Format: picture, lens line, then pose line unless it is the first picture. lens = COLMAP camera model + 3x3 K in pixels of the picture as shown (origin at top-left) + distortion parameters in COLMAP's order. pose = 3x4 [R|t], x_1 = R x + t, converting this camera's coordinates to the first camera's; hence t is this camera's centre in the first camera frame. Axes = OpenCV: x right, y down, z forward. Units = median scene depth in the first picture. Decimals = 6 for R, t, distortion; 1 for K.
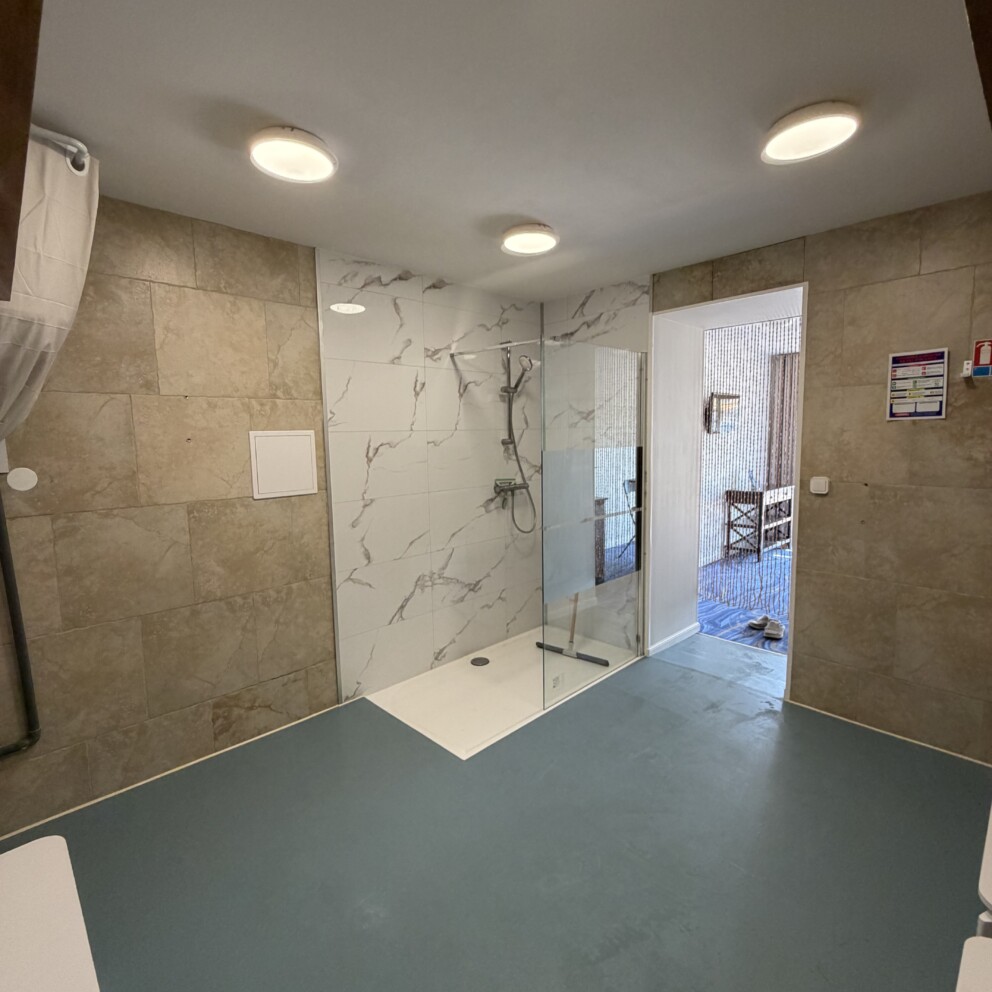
lens RADIAL K [[531.6, 0, 496.0], [0, 531.6, 496.0], [0, 0, 1]] dist [0.001519, 0.001506]
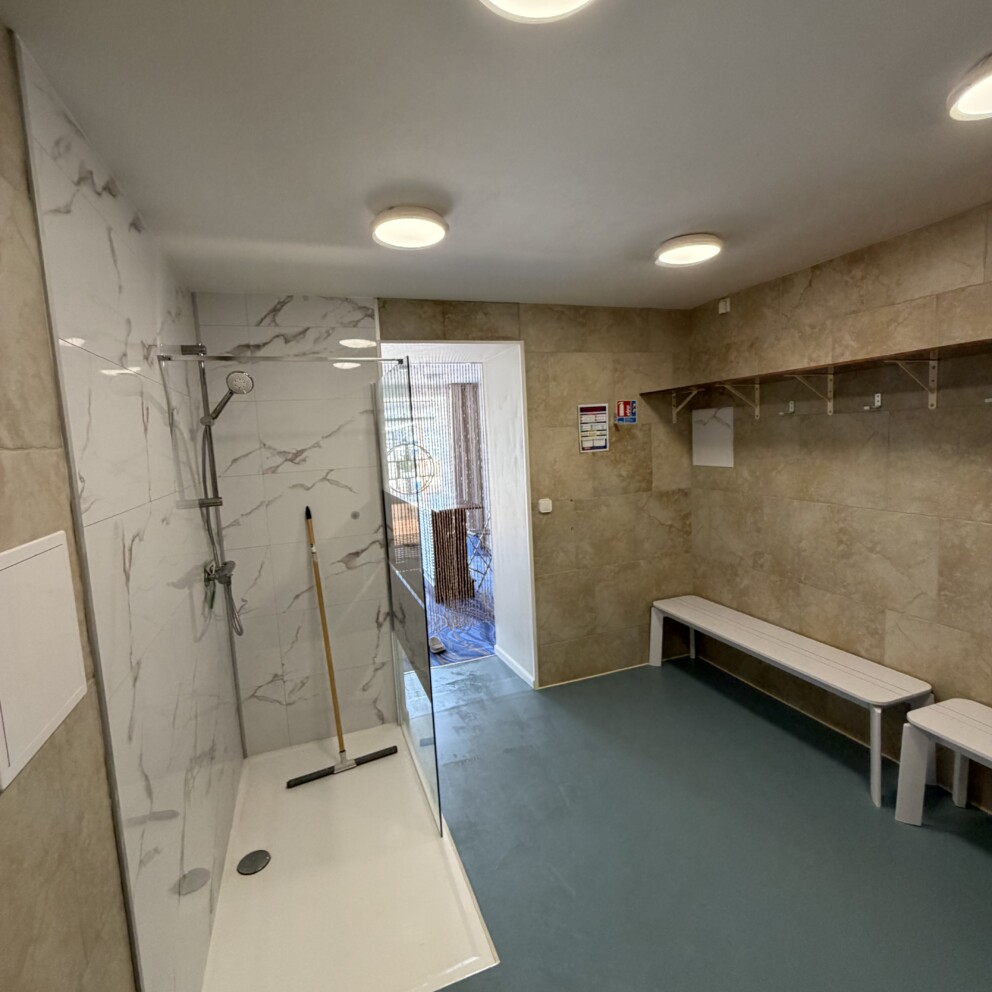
lens RADIAL K [[531.6, 0, 496.0], [0, 531.6, 496.0], [0, 0, 1]] dist [0.001519, 0.001506]
pose [[0.404963, -0.107623, 0.907977, -0.573201], [0.152981, 0.987025, 0.048762, -0.122815], [-0.901444, 0.119156, 0.416173, 0.593560]]
